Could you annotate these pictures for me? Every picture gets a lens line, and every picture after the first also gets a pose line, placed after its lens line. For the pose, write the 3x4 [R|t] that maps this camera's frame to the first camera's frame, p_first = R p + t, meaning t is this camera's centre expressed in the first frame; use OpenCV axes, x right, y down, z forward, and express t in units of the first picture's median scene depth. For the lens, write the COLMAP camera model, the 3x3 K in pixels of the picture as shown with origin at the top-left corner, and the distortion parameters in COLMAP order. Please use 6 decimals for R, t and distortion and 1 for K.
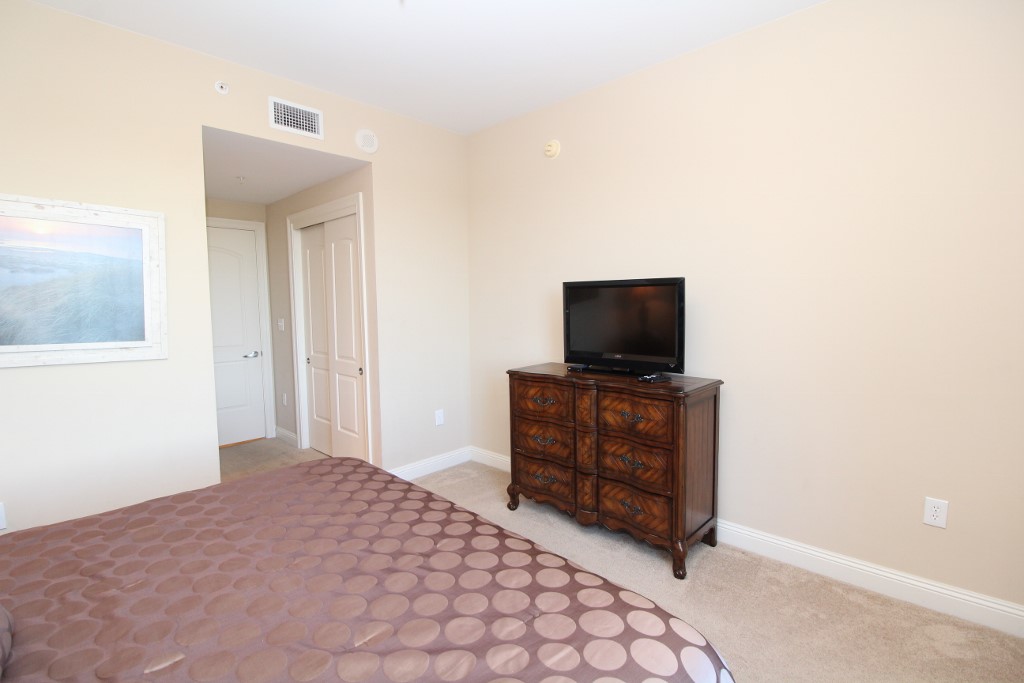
lens RADIAL K [[481.2, 0, 509.8], [0, 481.2, 337.5], [0, 0, 1]] dist [-0.013458, -0.004079]
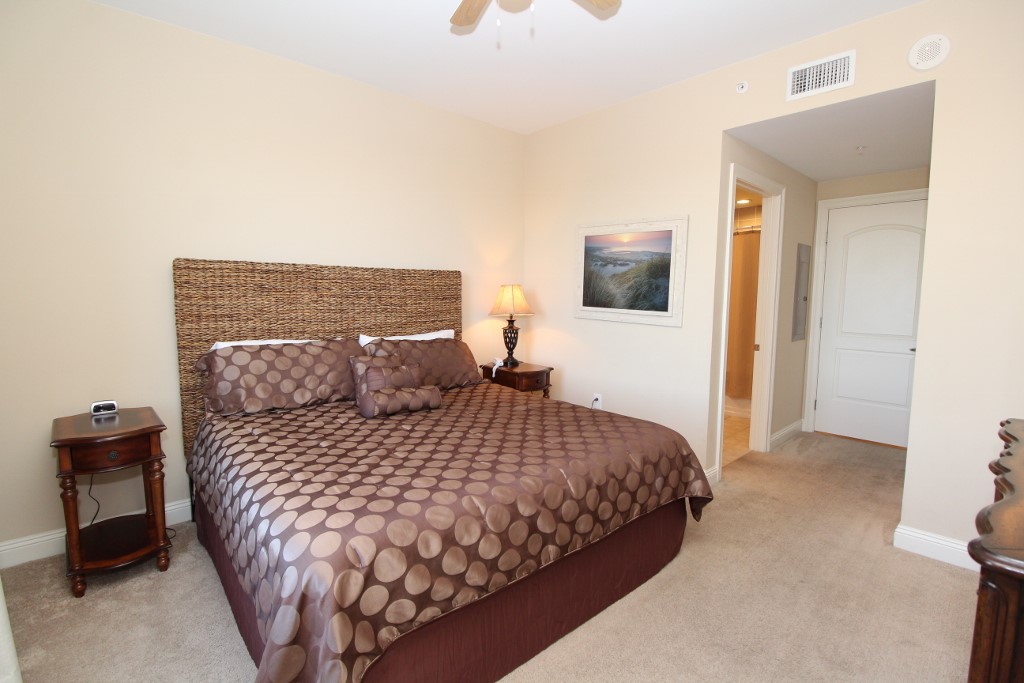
lens RADIAL K [[481.2, 0, 509.8], [0, 481.2, 341.8], [0, 0, 1]] dist [-0.013458, -0.004079]
pose [[-0.081567, 0.111524, -0.990409, 0.742676], [-0.079556, 0.989820, 0.118009, -0.040352], [0.993488, 0.088419, -0.071864, 0.750929]]
